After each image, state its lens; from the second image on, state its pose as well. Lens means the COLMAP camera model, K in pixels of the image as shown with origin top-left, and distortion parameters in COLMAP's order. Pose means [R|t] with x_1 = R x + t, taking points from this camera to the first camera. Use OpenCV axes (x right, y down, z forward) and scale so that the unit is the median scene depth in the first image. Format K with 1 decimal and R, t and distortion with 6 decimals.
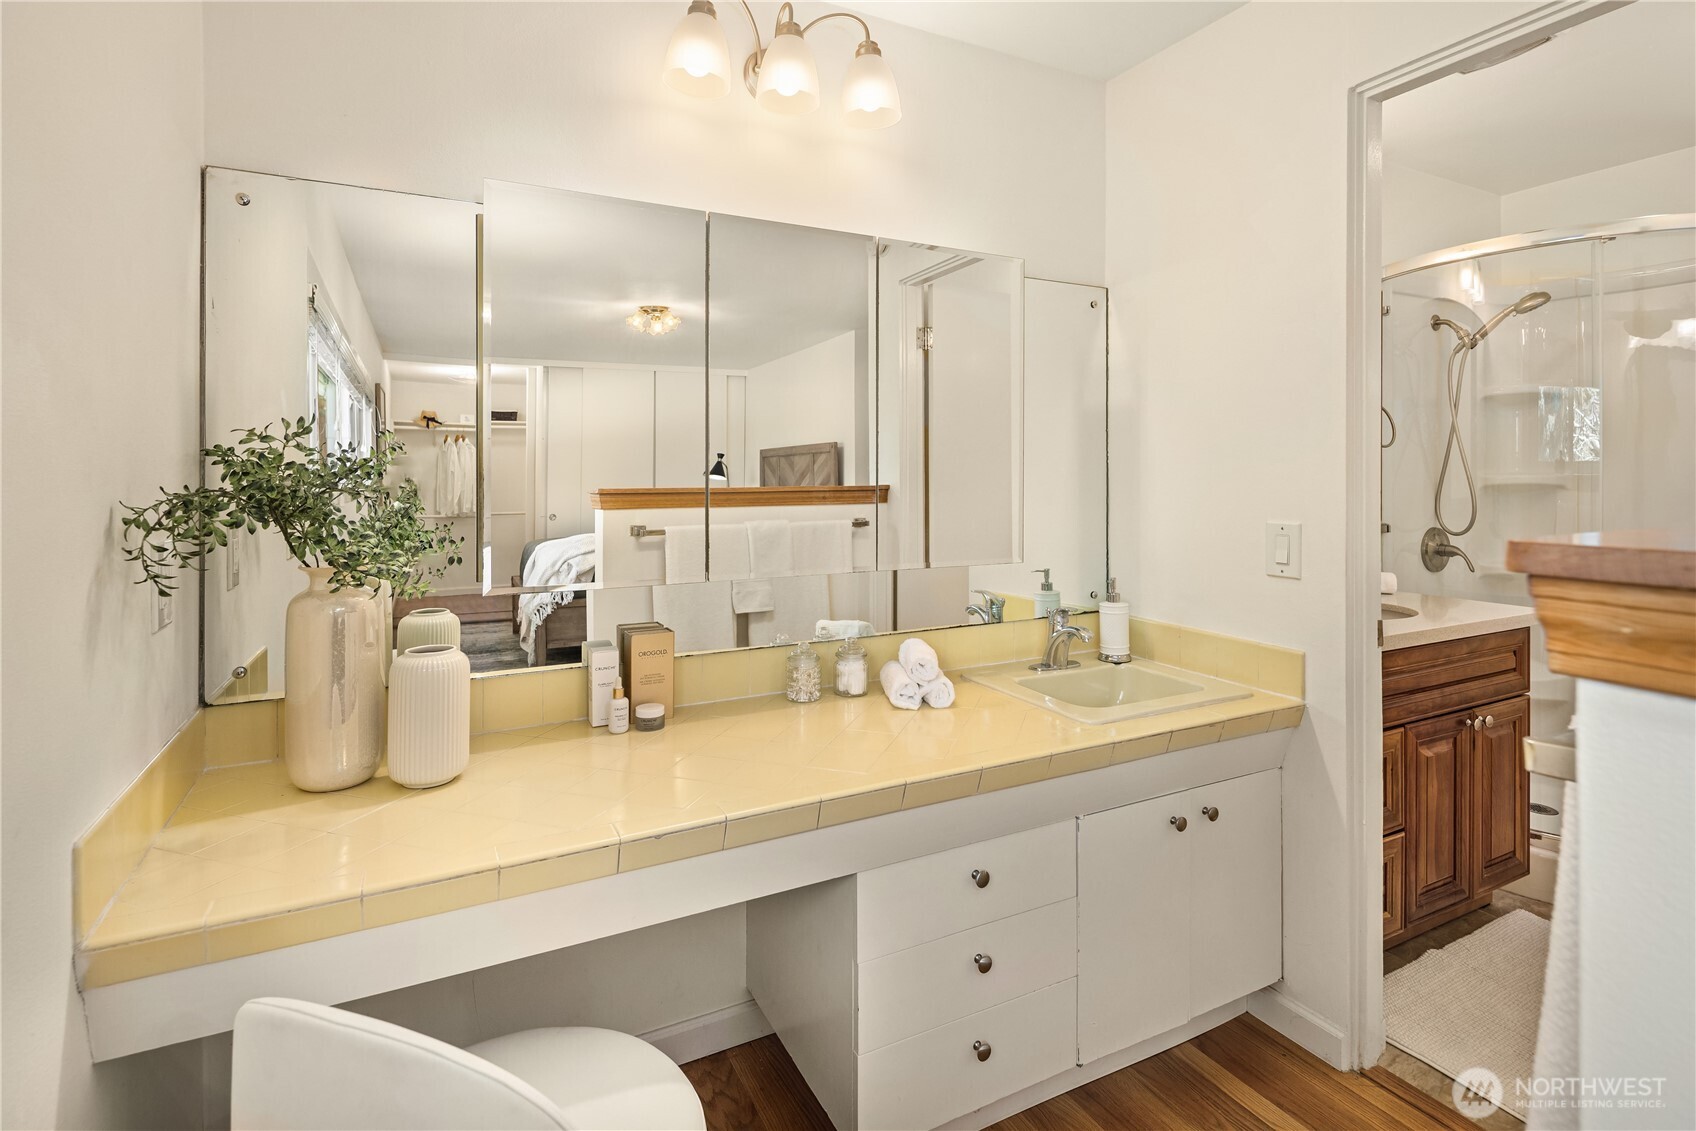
lens RADIAL K [[825.4, 0, 842.1], [0, 825.4, 554.8], [0, 0, 1]] dist [0.000349, -0.000785]
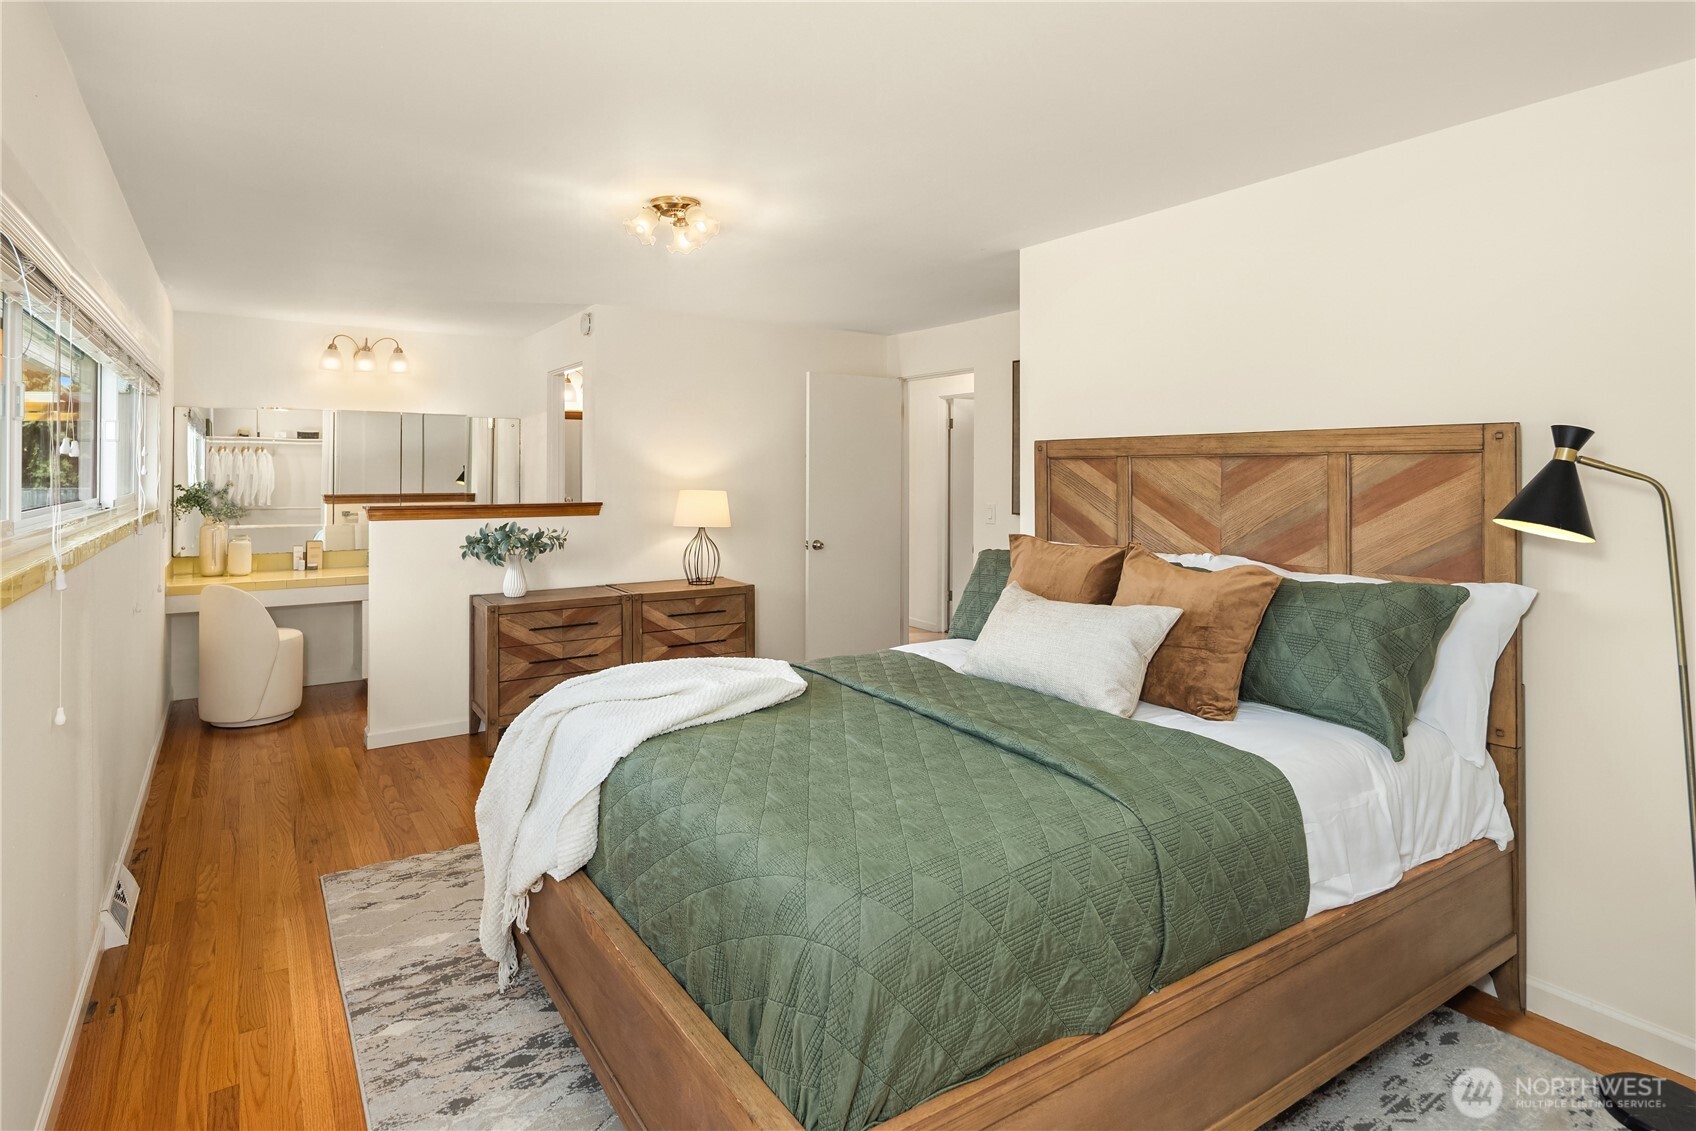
lens RADIAL K [[825.4, 0, 842.1], [0, 825.4, 554.8], [0, 0, 1]] dist [0.000349, -0.000785]
pose [[0.988306, -0.013268, 0.151906, 1.379463], [0.012007, 0.999885, 0.009216, 0.143983], [-0.152011, -0.007284, 0.988352, -2.634153]]
